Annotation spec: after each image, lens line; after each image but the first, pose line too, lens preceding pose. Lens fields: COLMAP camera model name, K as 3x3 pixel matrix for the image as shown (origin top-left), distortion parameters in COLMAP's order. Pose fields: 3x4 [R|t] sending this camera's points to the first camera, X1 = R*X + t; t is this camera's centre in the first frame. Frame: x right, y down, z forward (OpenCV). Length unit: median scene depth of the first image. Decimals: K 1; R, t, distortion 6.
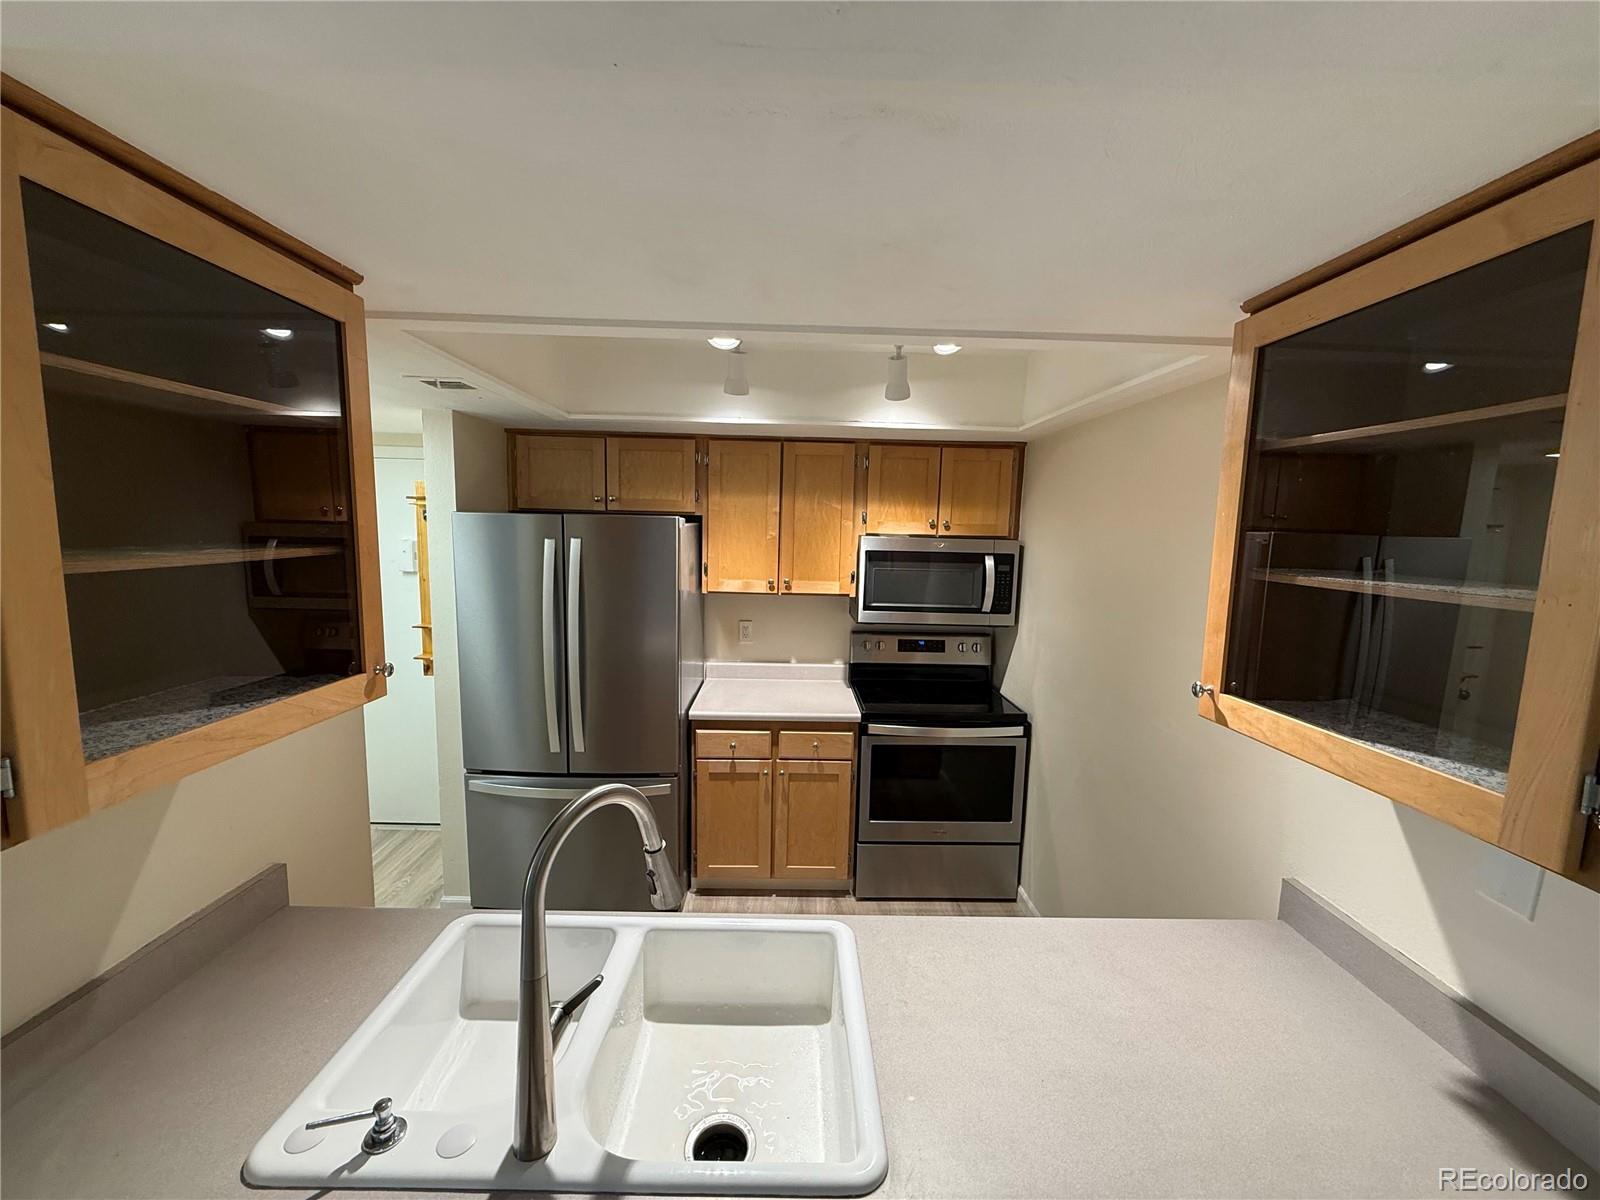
lens RADIAL K [[636.2, 0, 797.6], [0, 636.2, 602.6], [0, 0, 1]] dist [-0.001326, 0.000134]
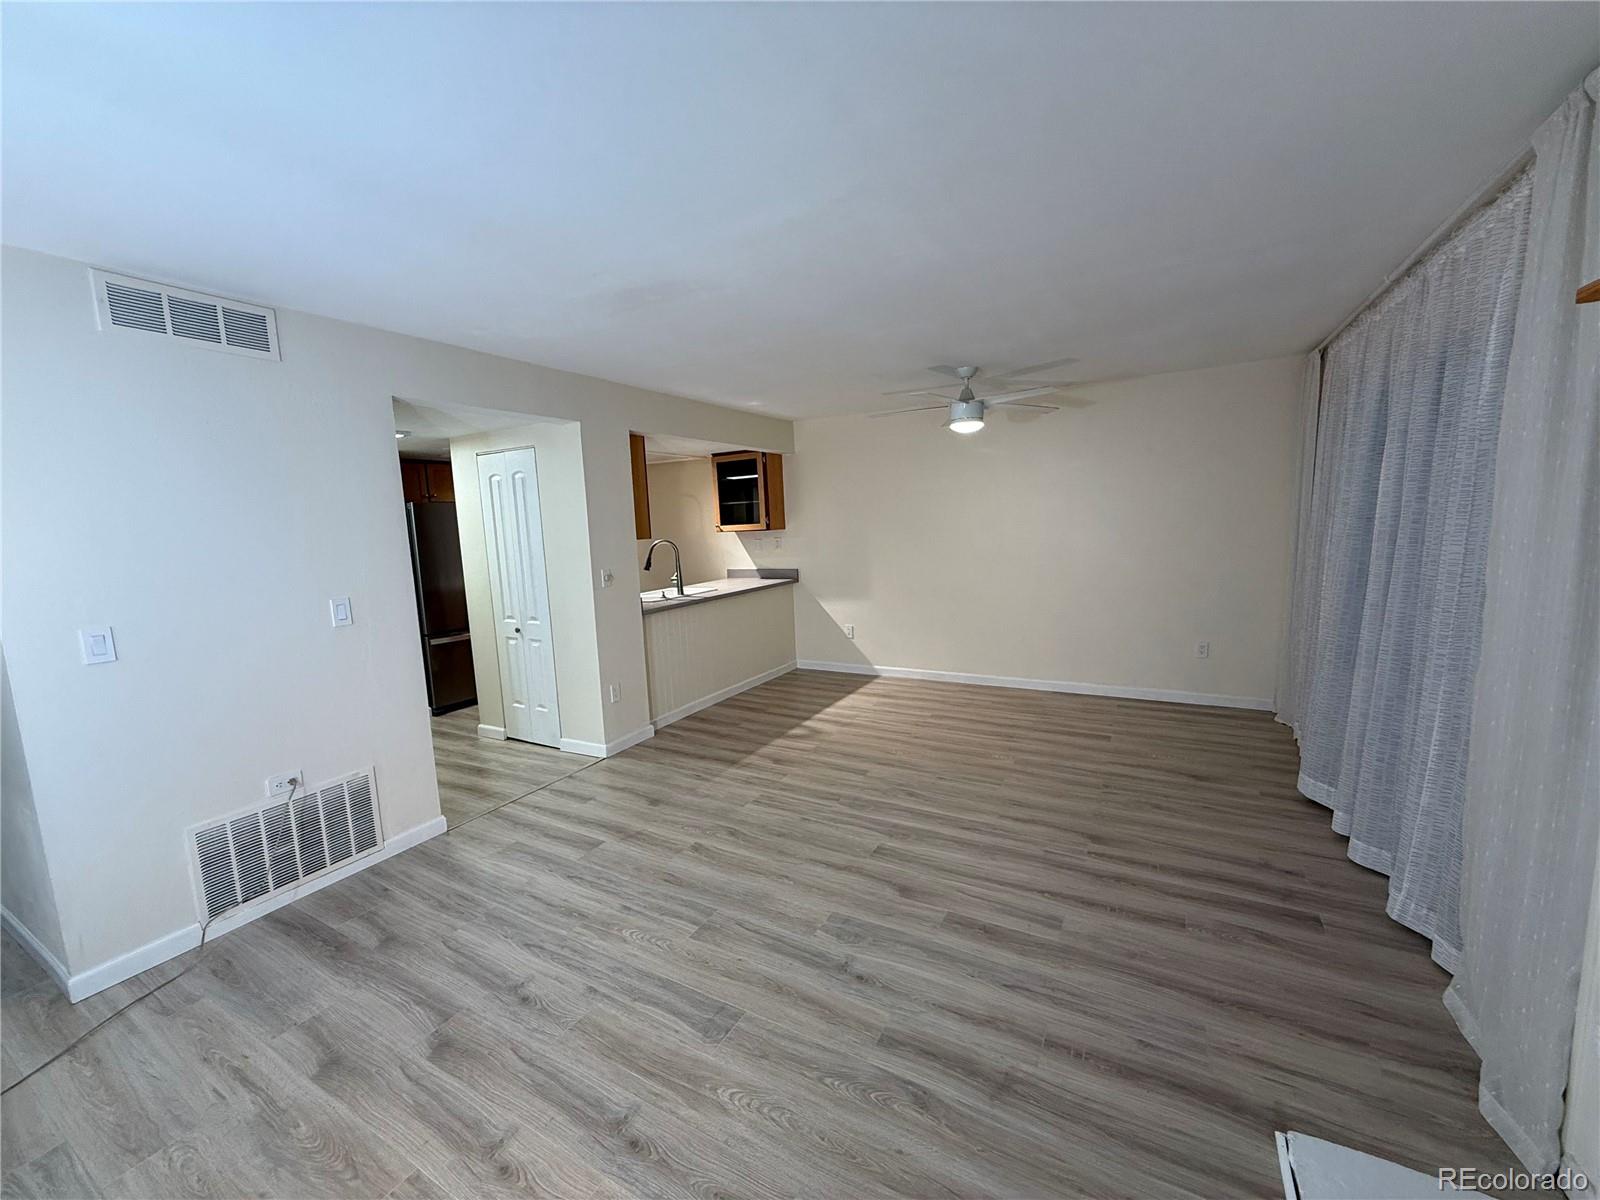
lens RADIAL K [[636.2, 0, 793.3], [0, 636.2, 597.9], [0, 0, 1]] dist [-0.001326, 0.000134]
pose [[0.501396, -0.152433, 0.851684, -1.443039], [0.164246, 0.983228, 0.079283, 0.161226], [-0.849485, 0.100134, 0.518023, -0.876340]]
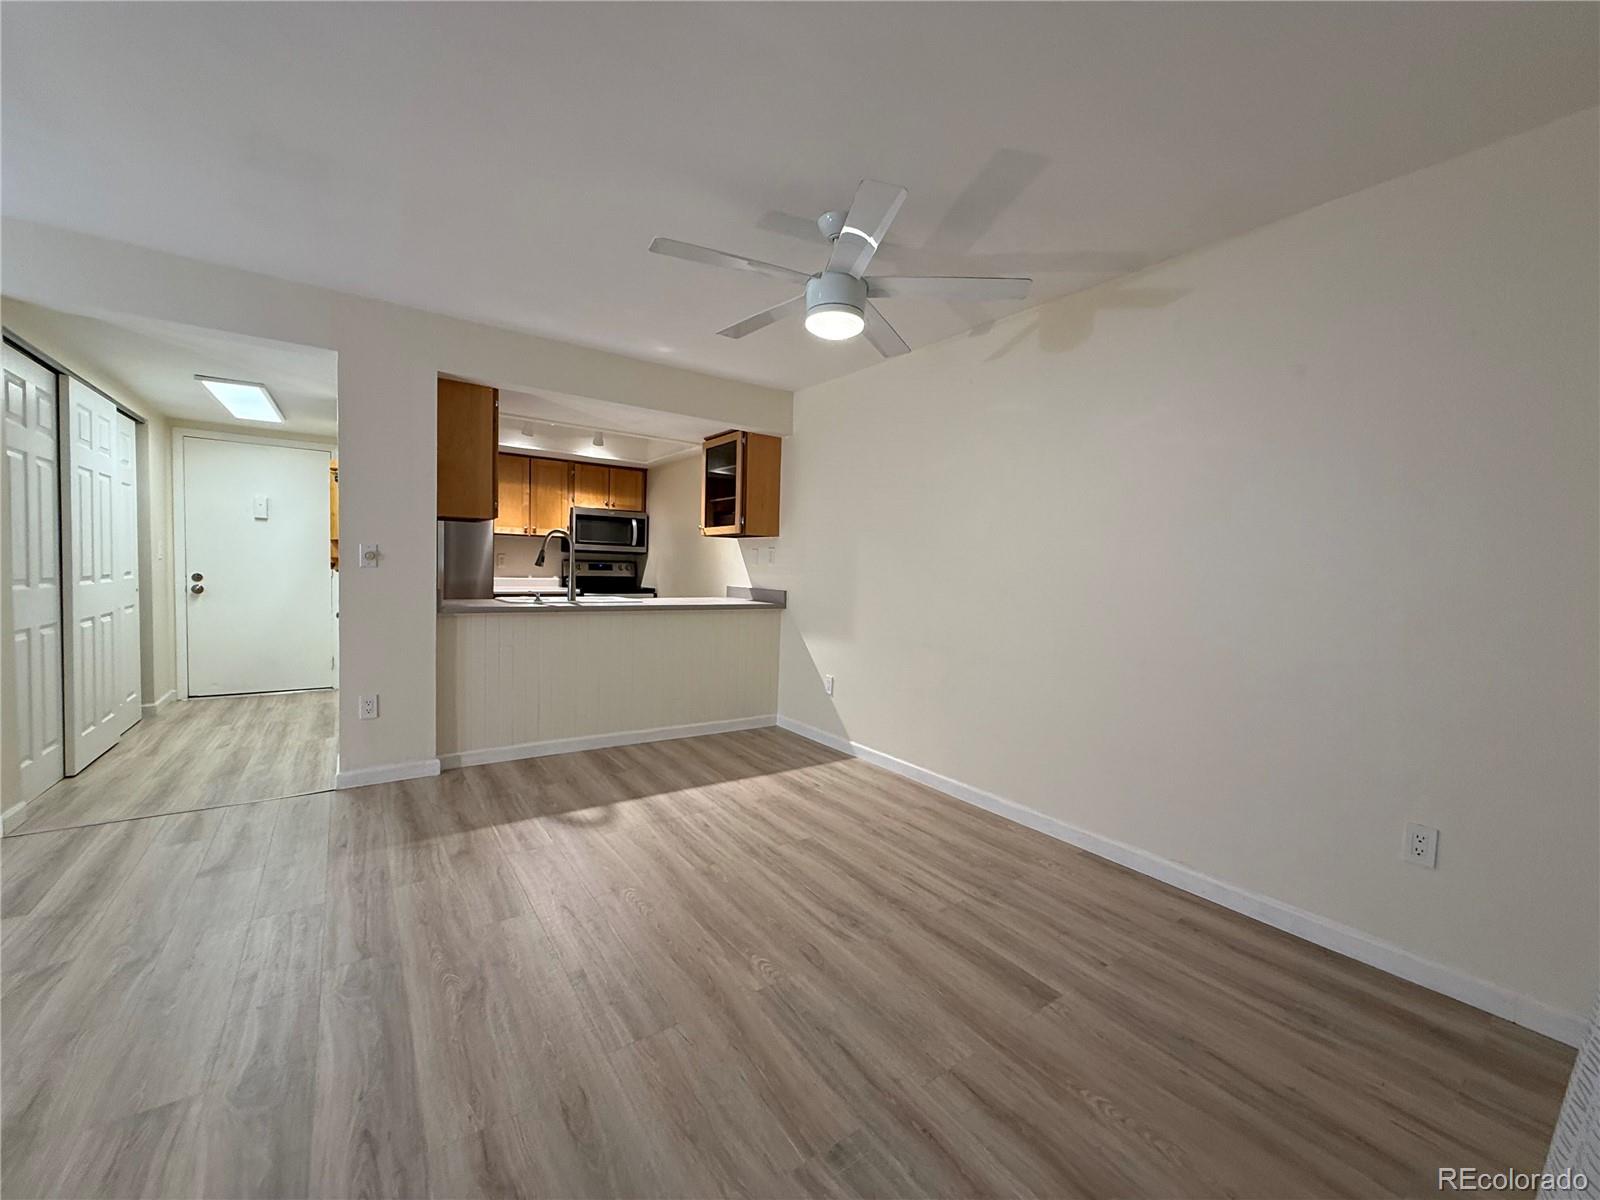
lens RADIAL K [[636.2, 0, 798.0], [0, 636.2, 601.0], [0, 0, 1]] dist [-0.001326, 0.000134]
pose [[0.821214, -0.029775, 0.569843, -0.489580], [0.060061, 0.997601, -0.034429, 0.316330], [-0.567451, 0.062499, 0.821032, -1.094047]]
